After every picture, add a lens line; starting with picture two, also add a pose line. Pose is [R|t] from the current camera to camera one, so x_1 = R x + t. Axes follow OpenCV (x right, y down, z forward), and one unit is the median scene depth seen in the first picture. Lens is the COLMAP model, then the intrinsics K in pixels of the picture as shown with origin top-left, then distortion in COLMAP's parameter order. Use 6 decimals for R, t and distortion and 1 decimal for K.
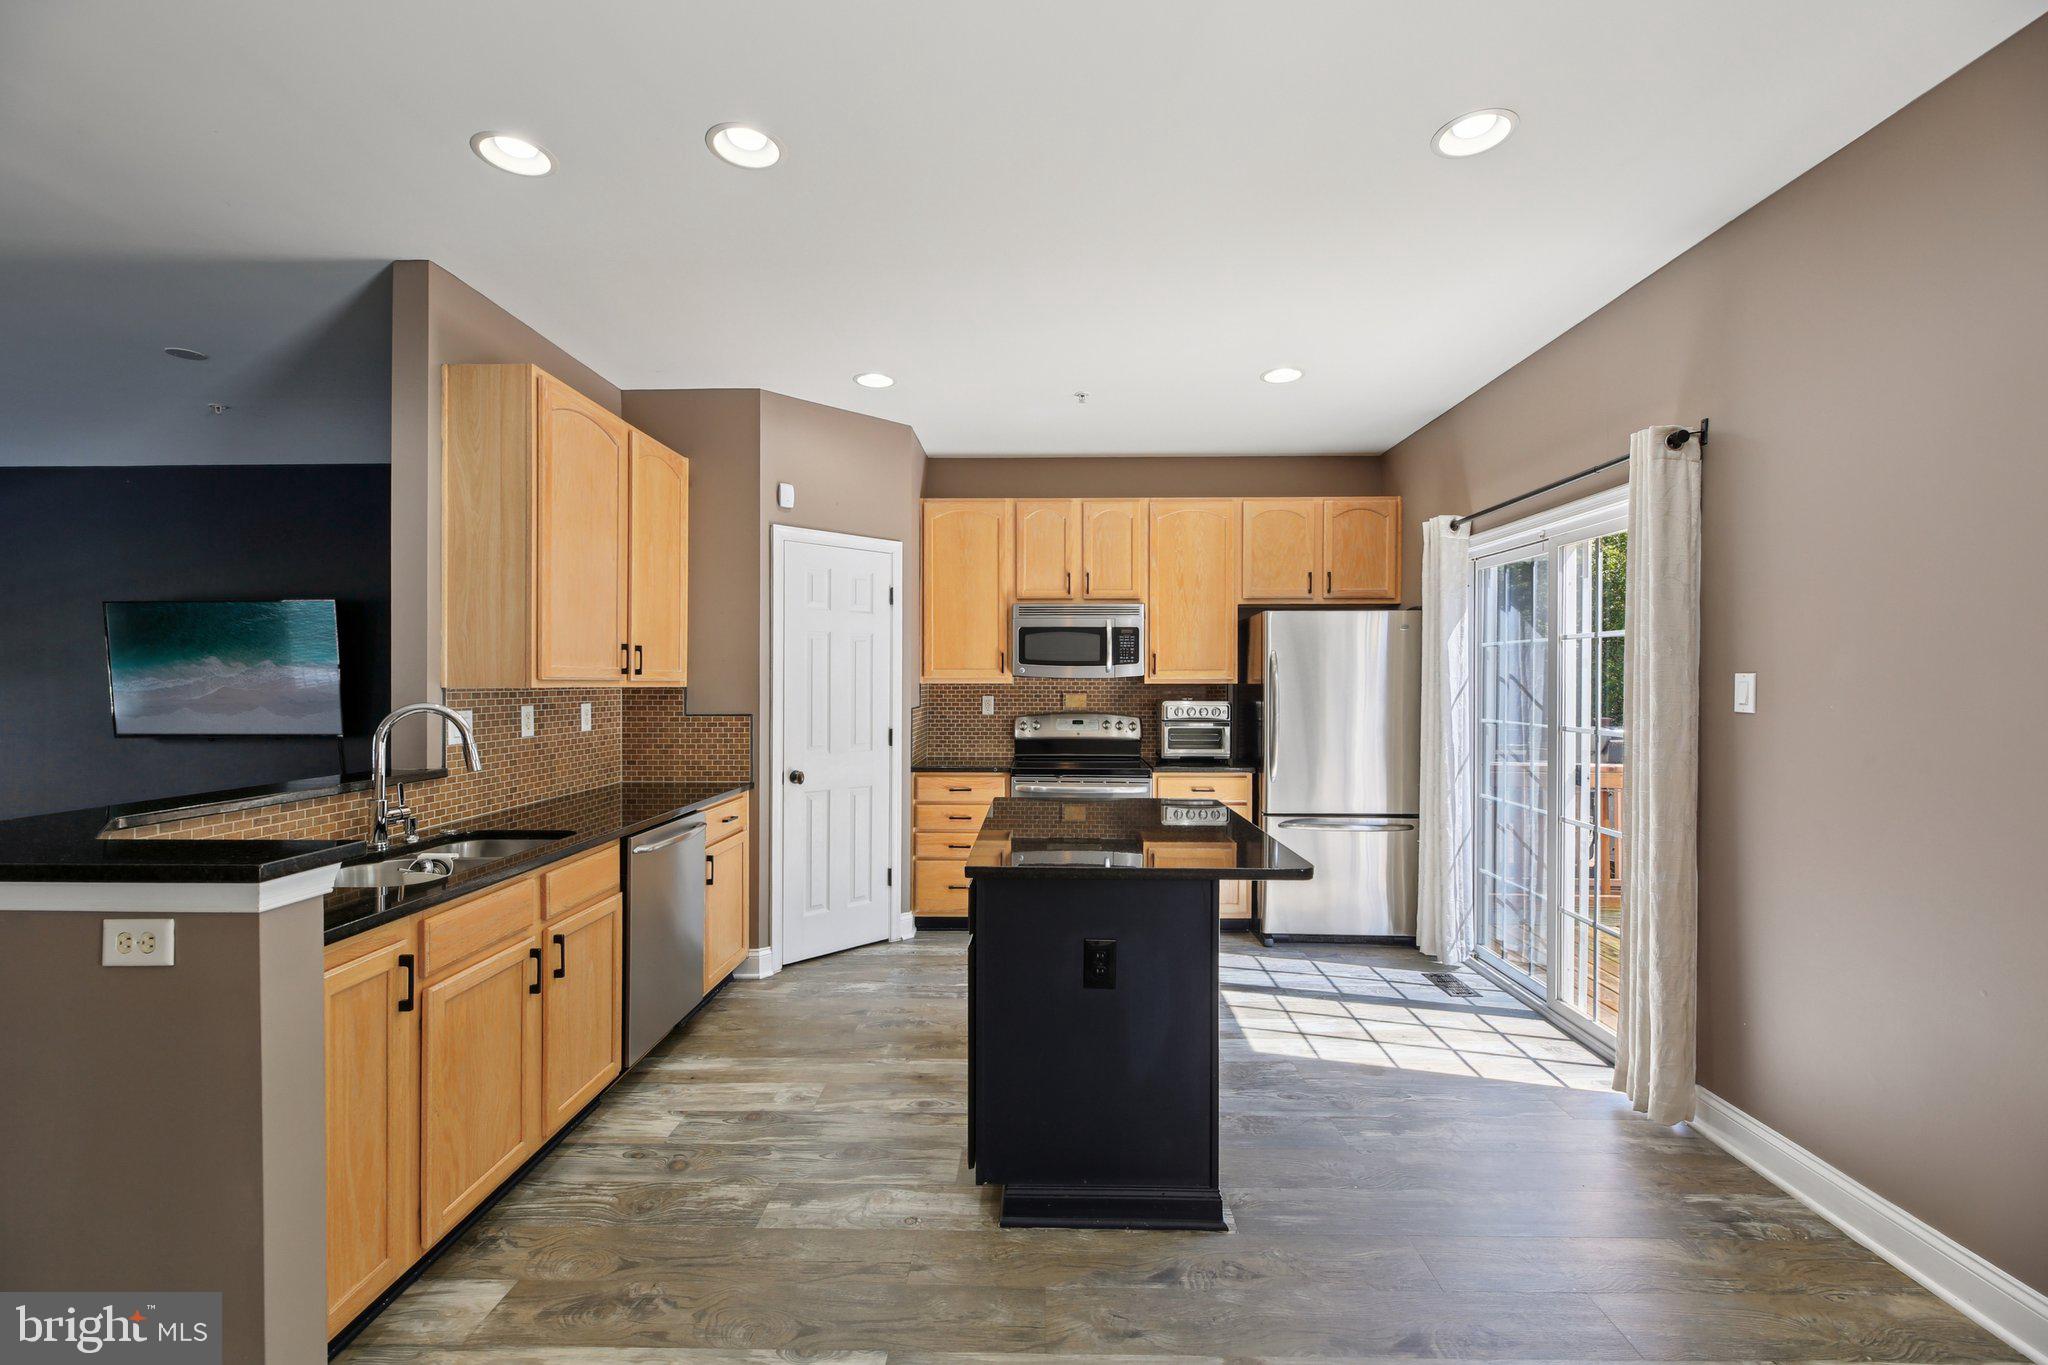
lens RADIAL K [[839.1, 0, 1014.7], [0, 839.1, 682.8], [0, 0, 1]] dist [-0.000035, -0.000248]
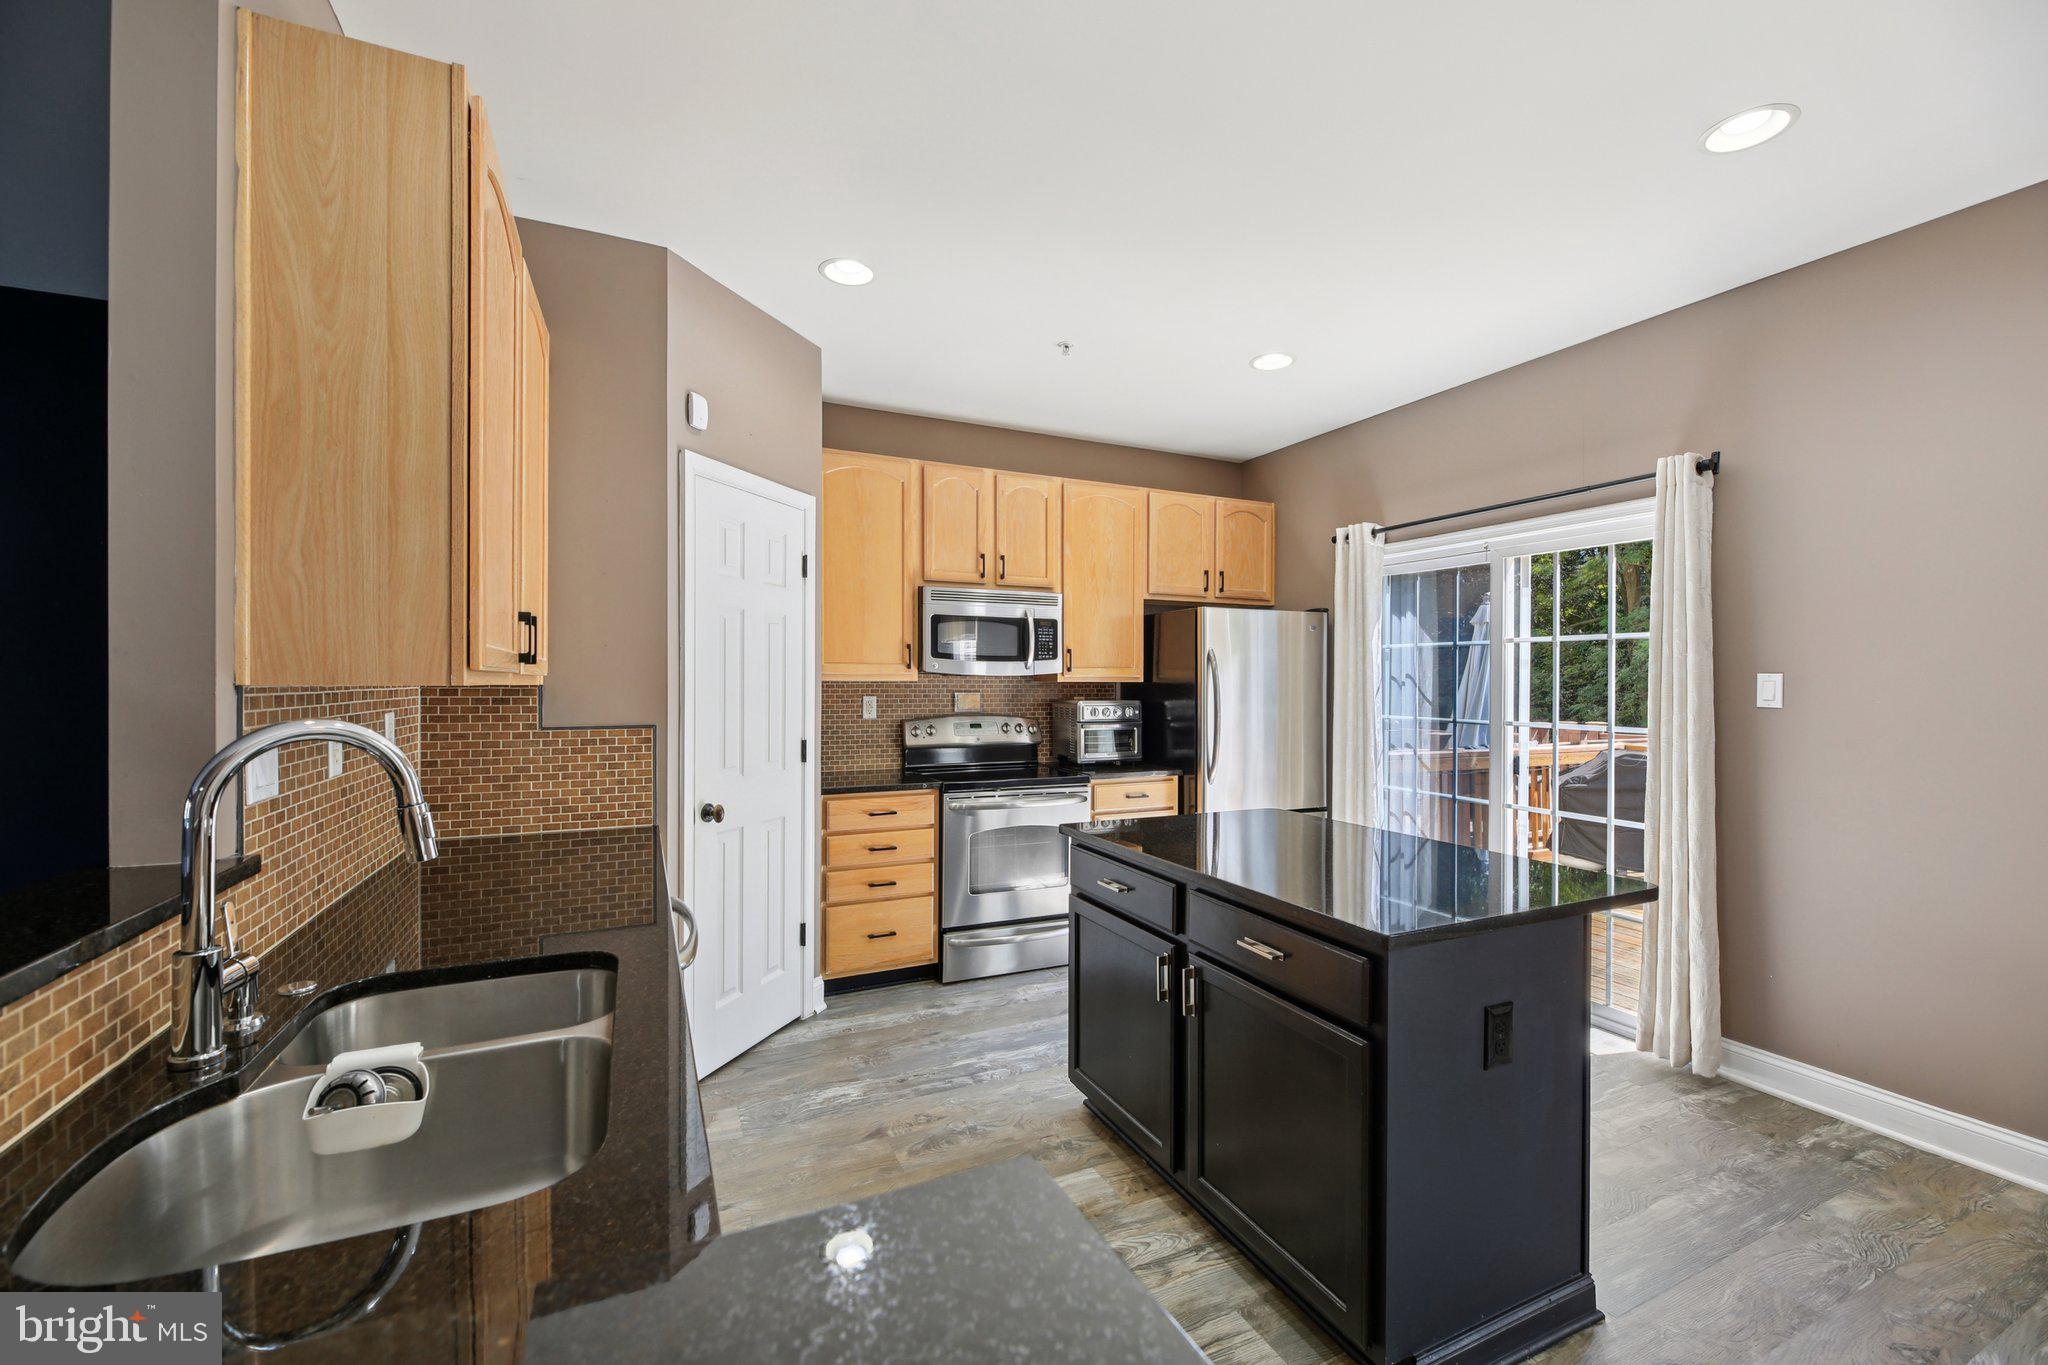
lens RADIAL K [[827.7, 0, 1010.2], [0, 827.7, 682.7], [0, 0, 1]] dist [-0.001516, -0.000365]
pose [[0.895520, 0.002304, 0.445015, -0.352142], [-0.002453, 0.999997, -0.000241, 0.002708], [-0.445014, -0.000876, 0.895523, 0.272360]]
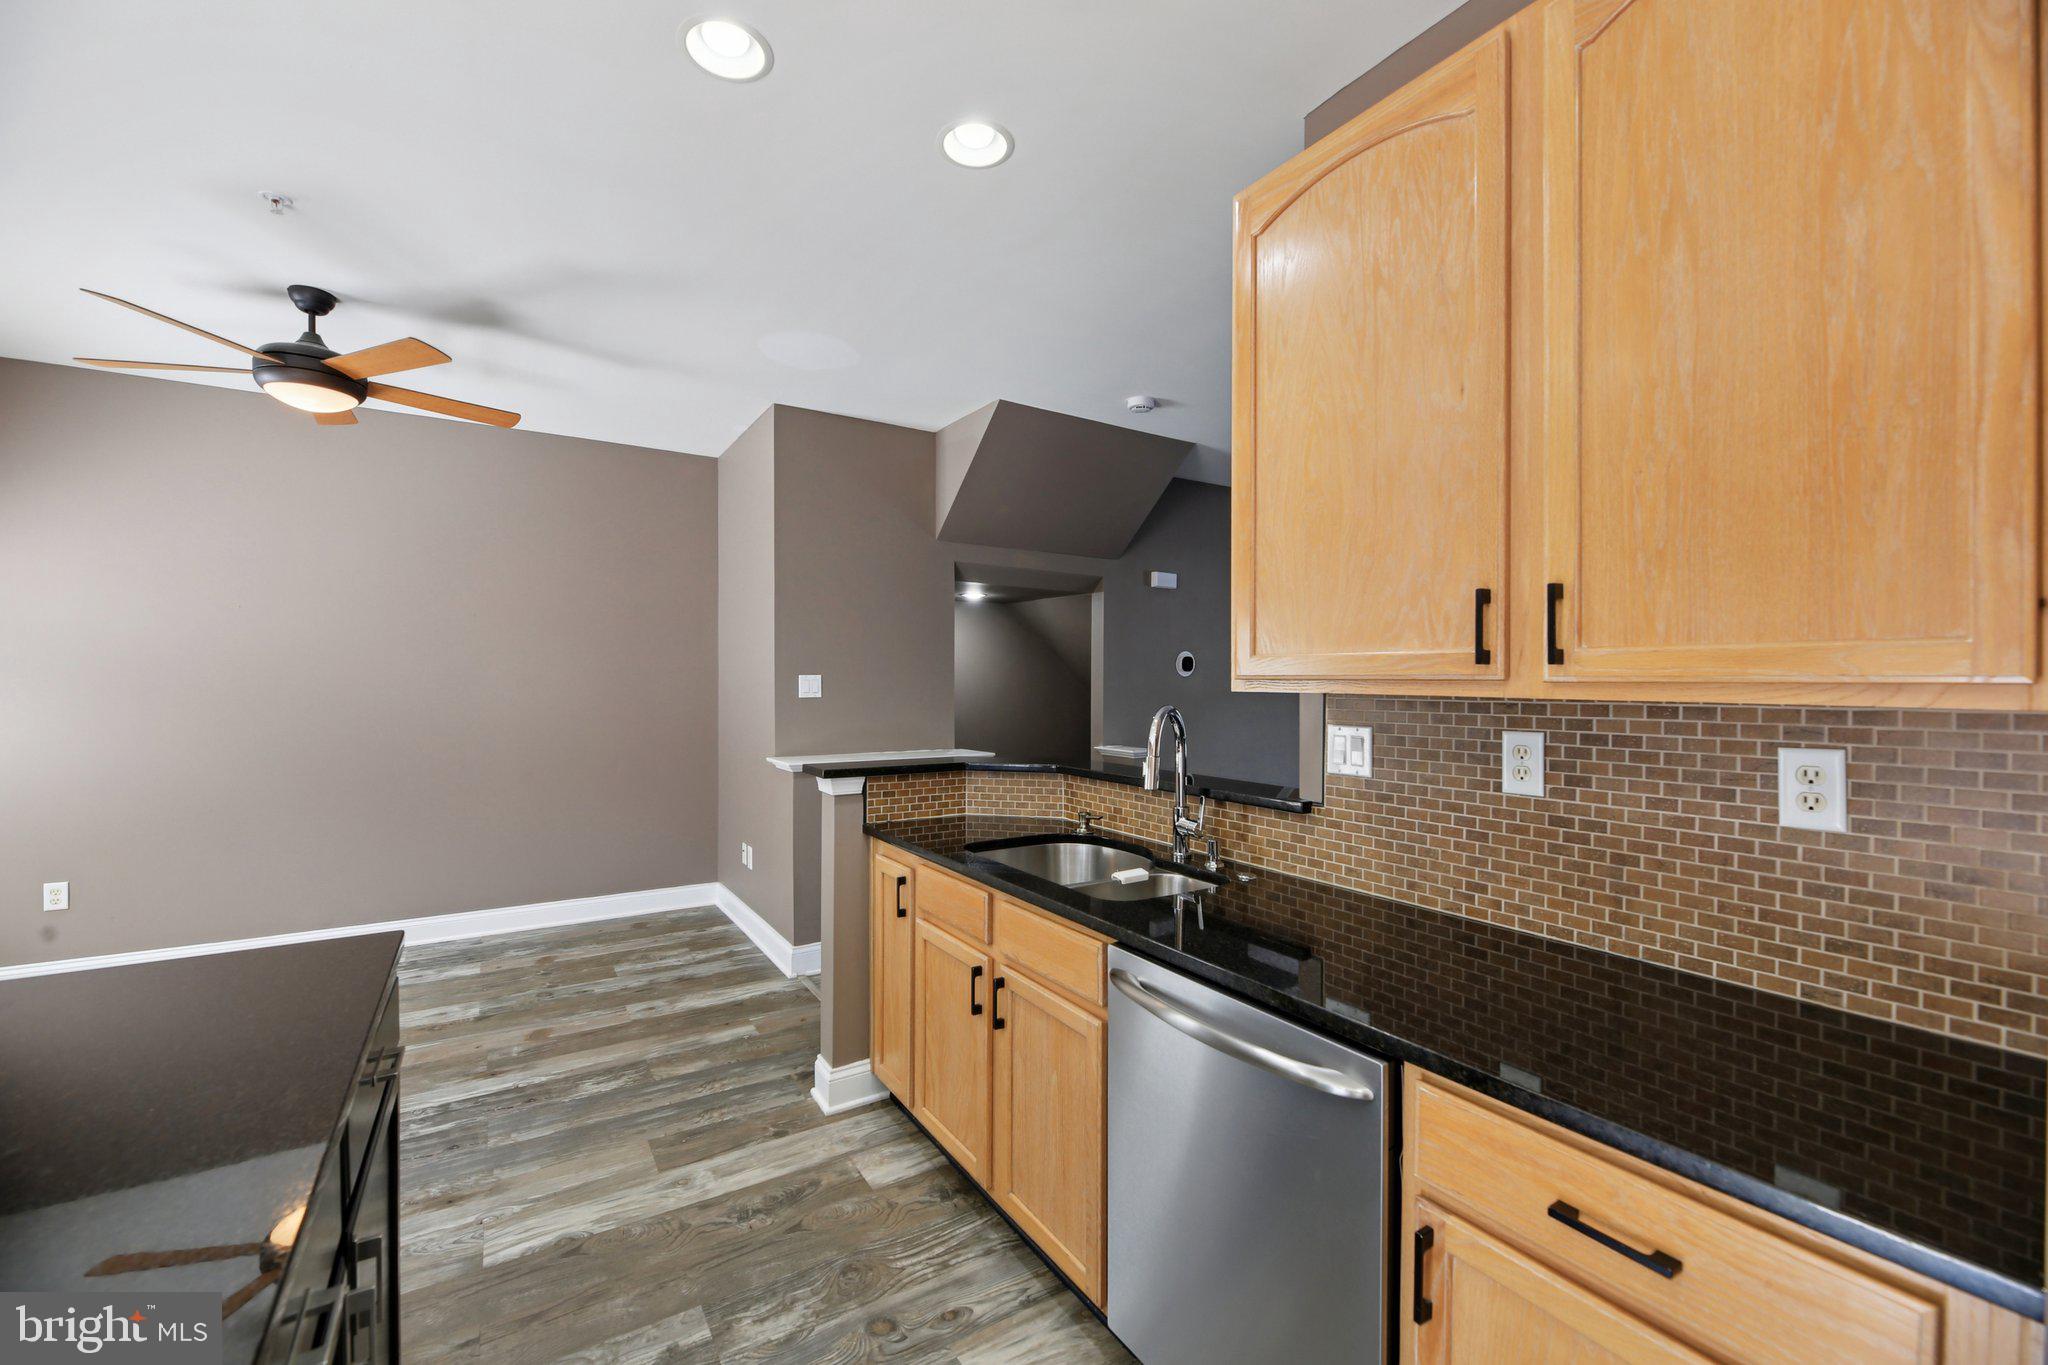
lens RADIAL K [[827.7, 0, 1010.2], [0, 827.7, 682.7], [0, 0, 1]] dist [-0.001516, -0.000365]
pose [[-0.828253, -0.004495, -0.560336, -0.049076], [-0.007792, 0.999964, 0.003496, -0.000797], [0.560300, 0.007262, -0.828258, 1.012332]]
